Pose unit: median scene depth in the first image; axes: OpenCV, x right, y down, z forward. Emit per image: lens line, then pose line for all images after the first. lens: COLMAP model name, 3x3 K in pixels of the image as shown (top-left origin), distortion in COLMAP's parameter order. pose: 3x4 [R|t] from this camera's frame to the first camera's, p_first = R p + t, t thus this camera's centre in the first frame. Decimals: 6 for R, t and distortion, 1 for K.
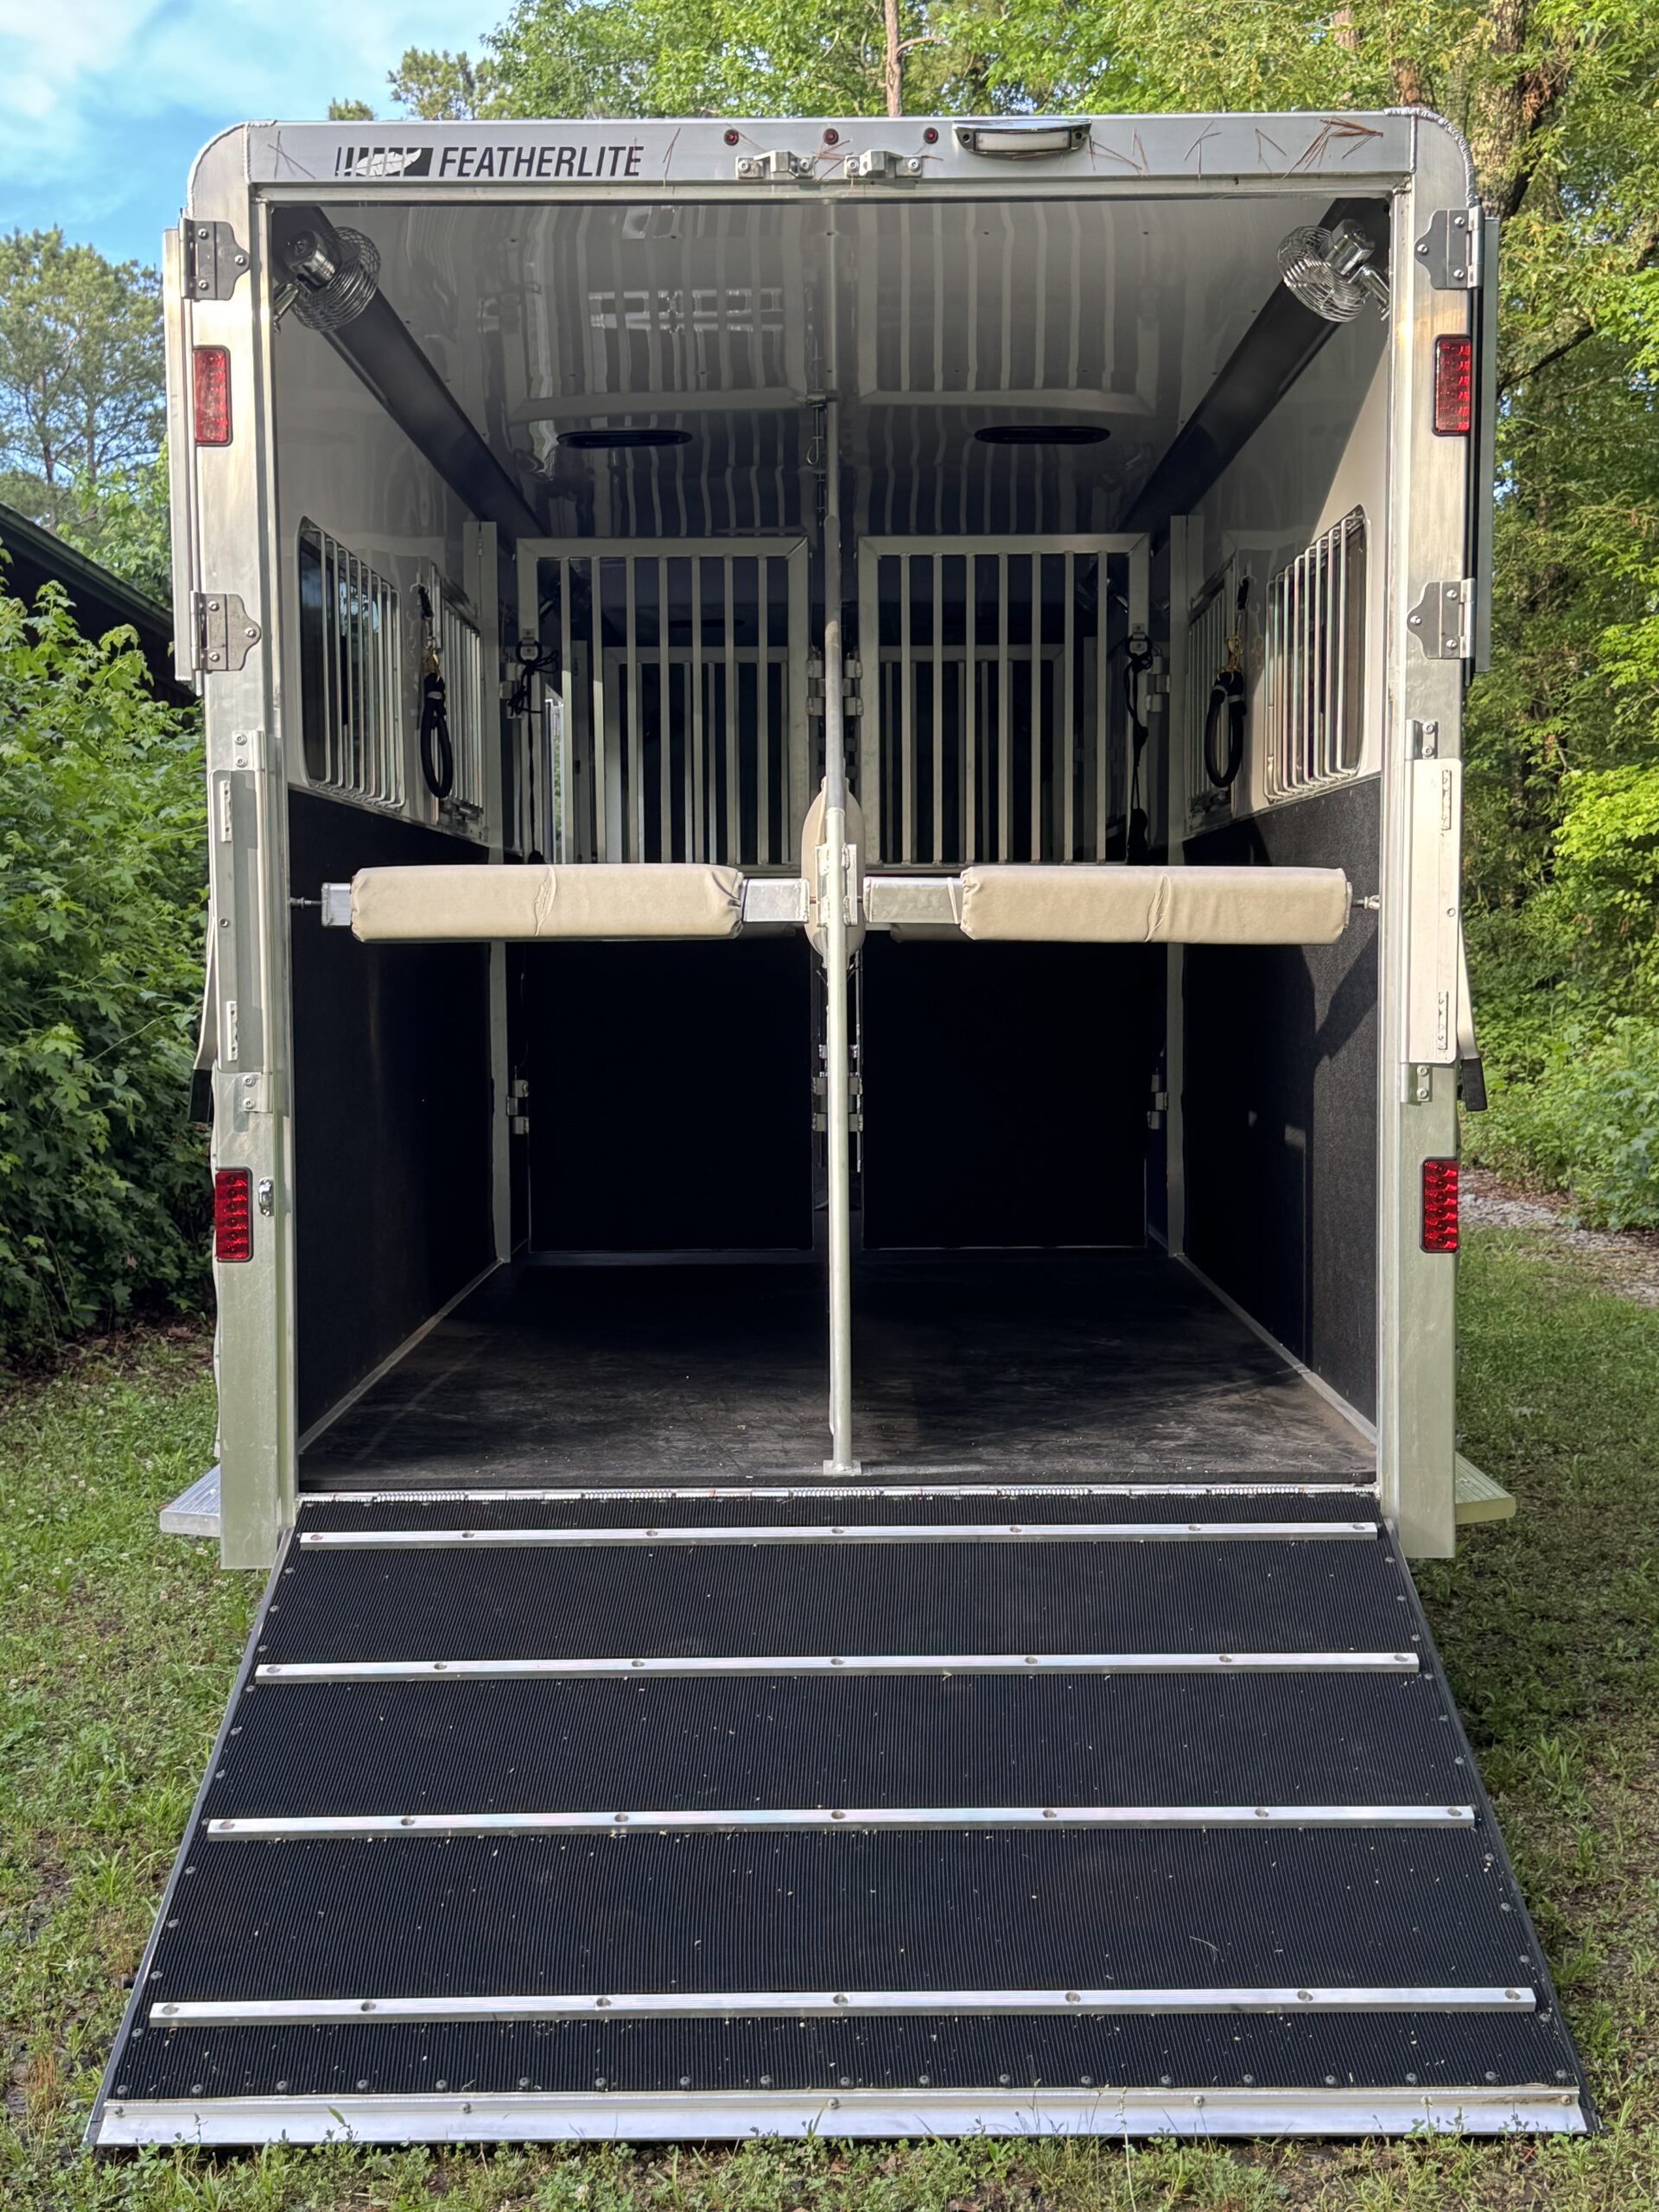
lens RADIAL K [[2687.6, 0, 830.3], [0, 2687.6, 1141.3], [0, 0, 1]] dist [0.008336, -0.028546]
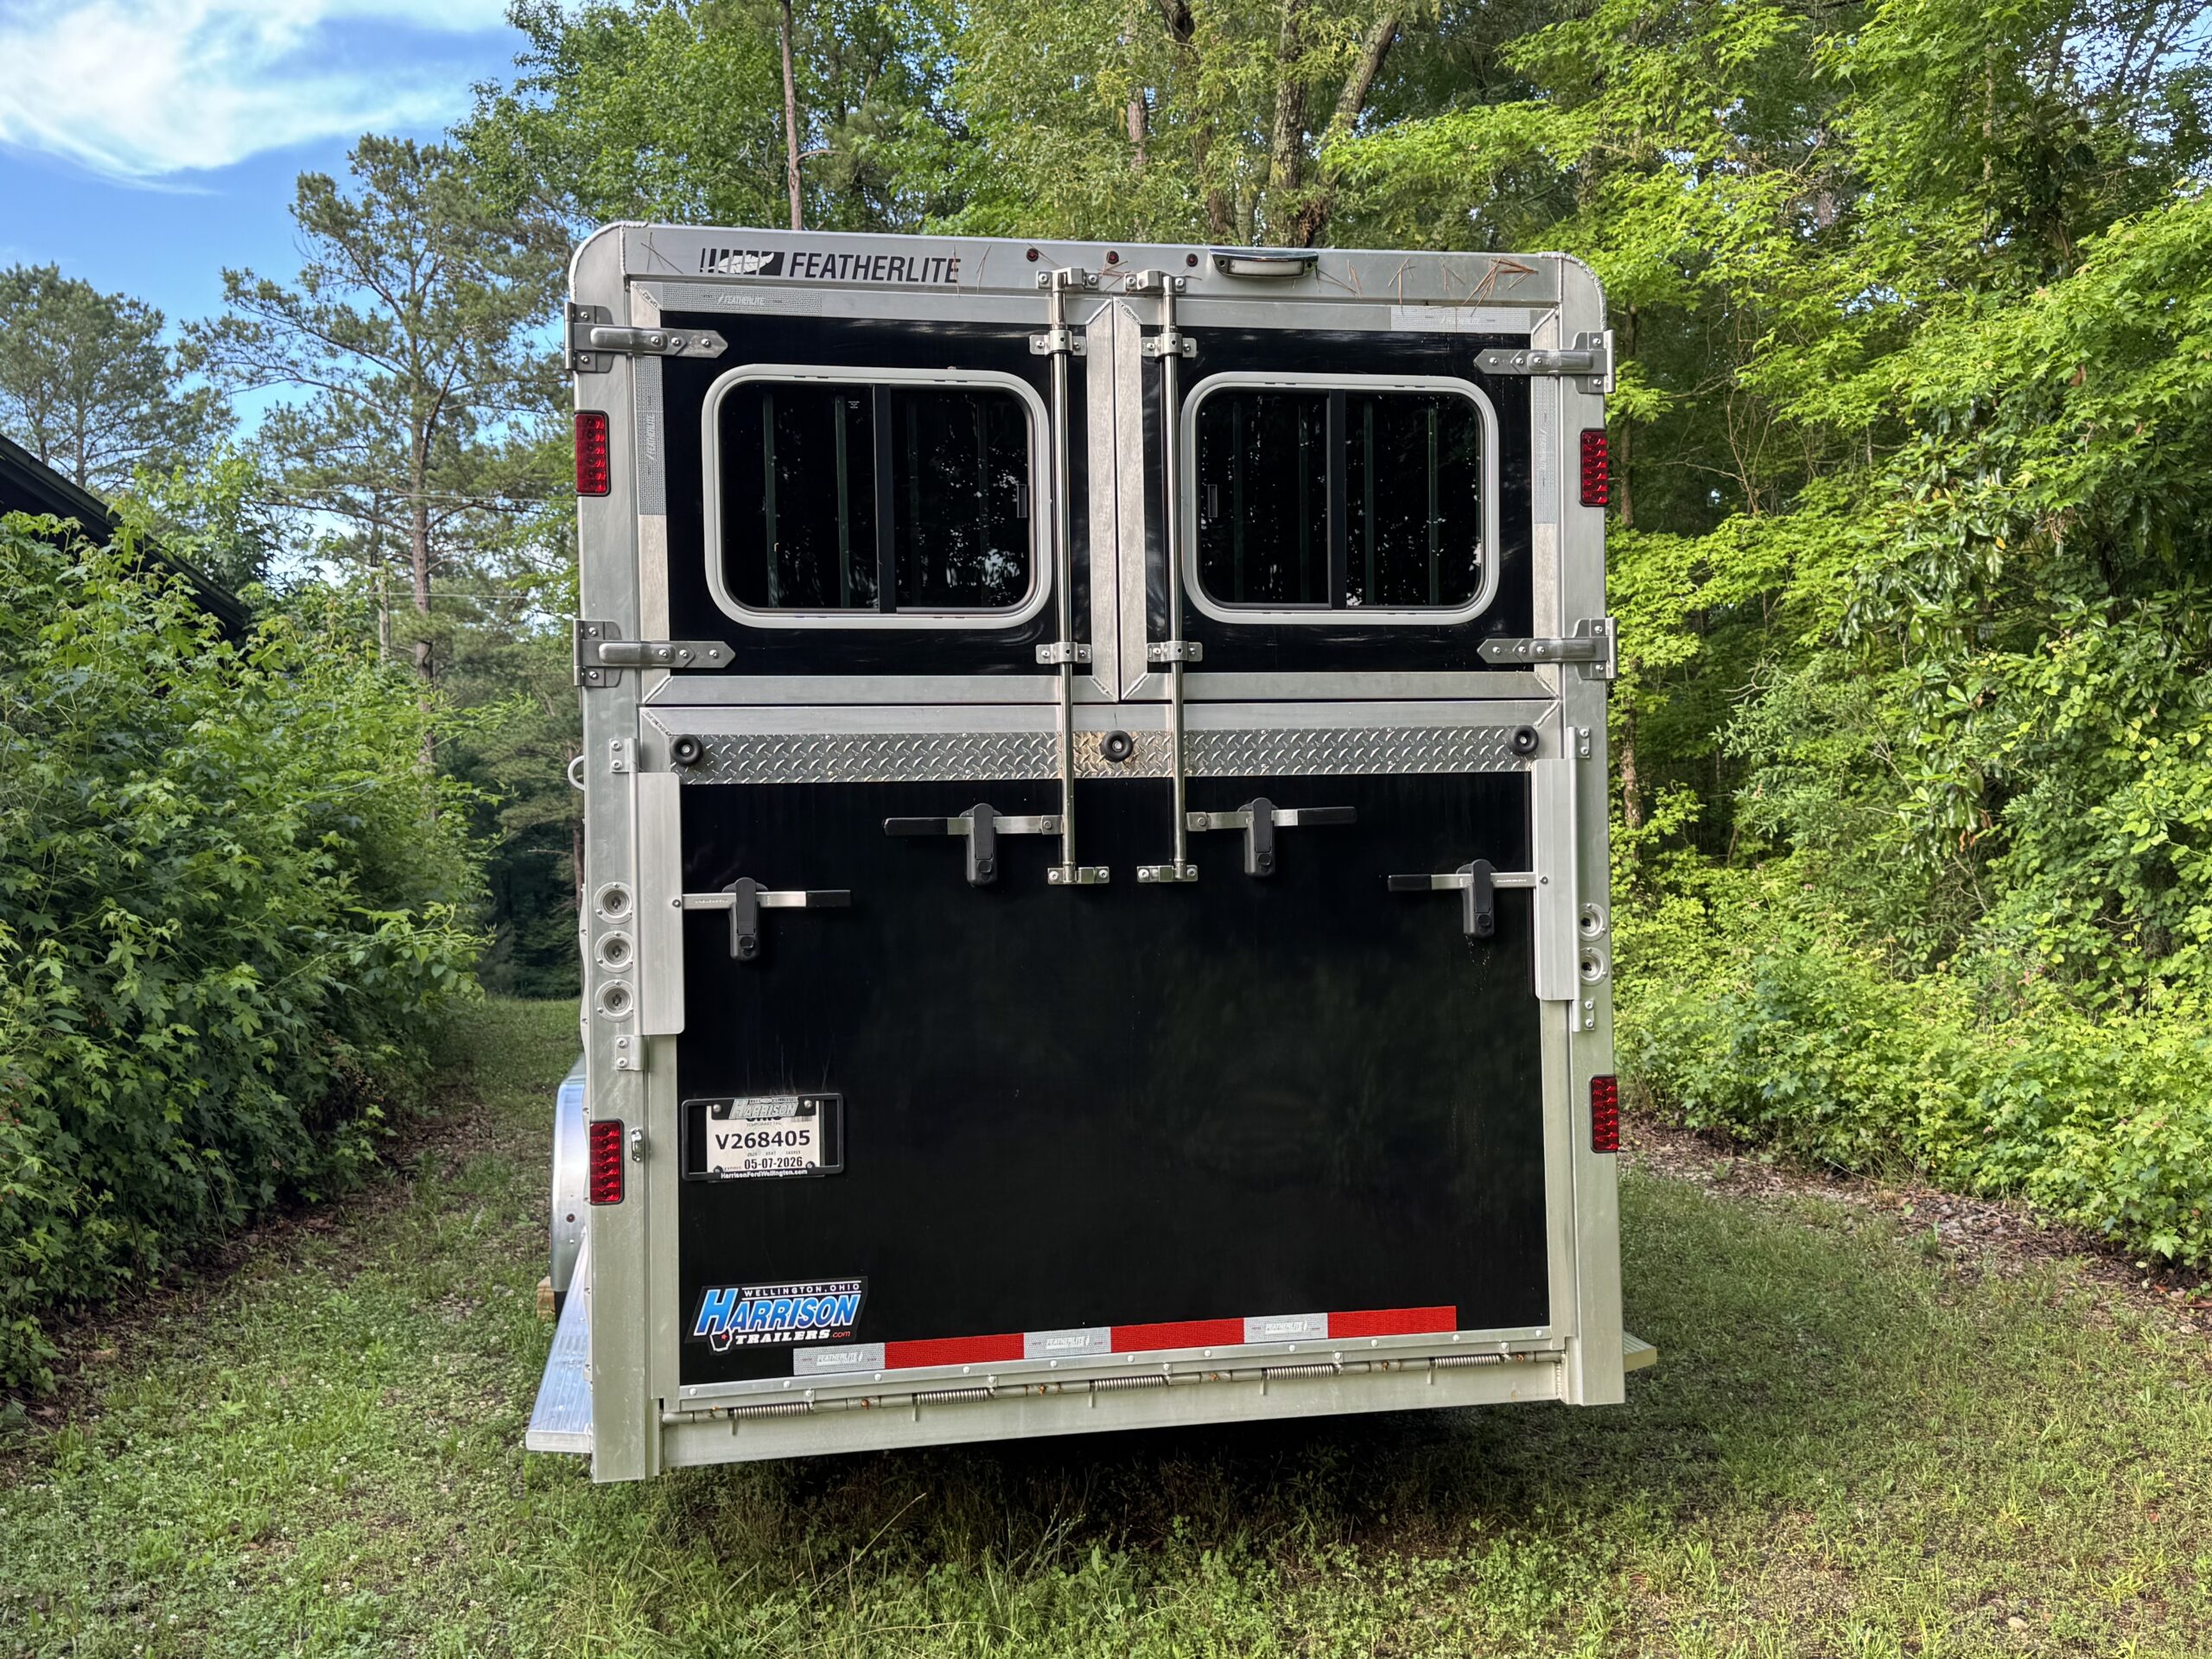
lens RADIAL K [[2110.8, 0, 1106.0], [0, 2110.8, 829.5], [0, 0, 1]] dist [0.080059, -0.169973]
pose [[0.981645, -0.010791, 0.190411, -0.184593], [0.026180, 0.996571, -0.078490, -0.036752], [-0.188911, 0.082034, 0.978562, 0.073110]]
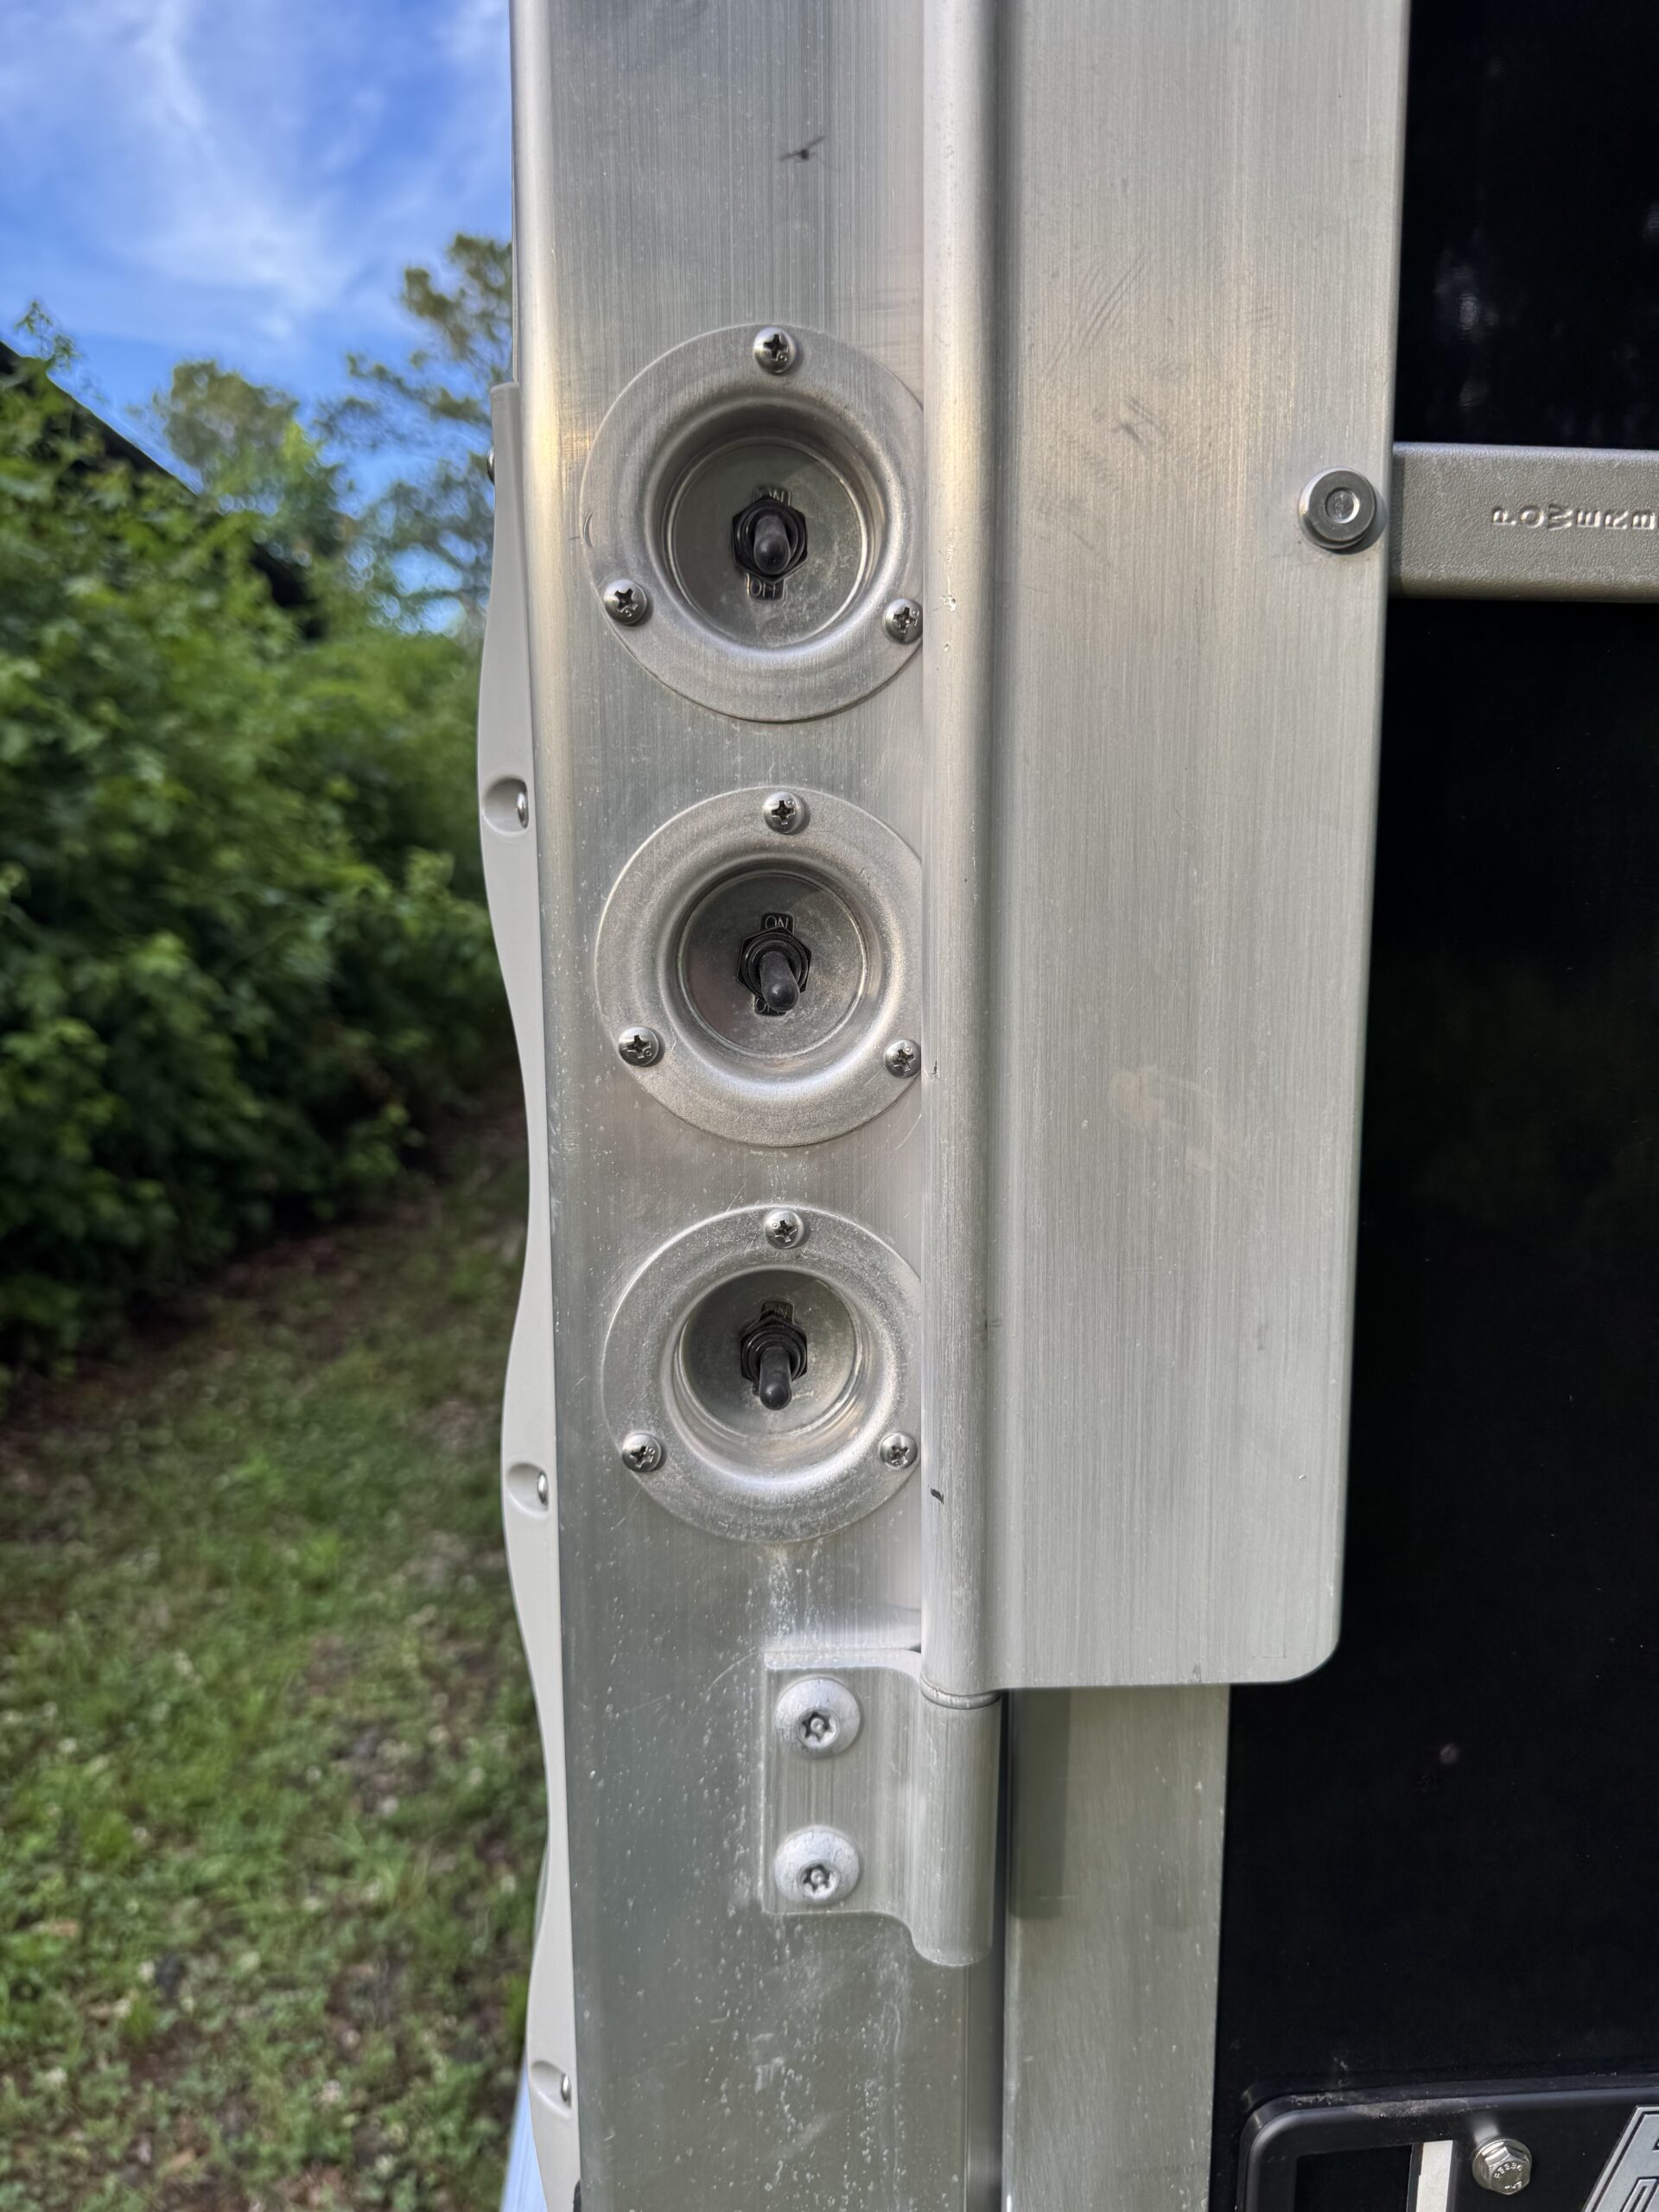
lens RADIAL K [[1561.5, 0, 829.5], [0, 1561.5, 1106.0], [0, 0, 1]] dist [-0.018597, 0.008262]
pose [[0.997473, -0.002980, 0.070988, -0.222554], [-0.003081, 0.996367, 0.085113, -0.062022], [-0.070983, -0.085116, 0.993839, 0.965670]]
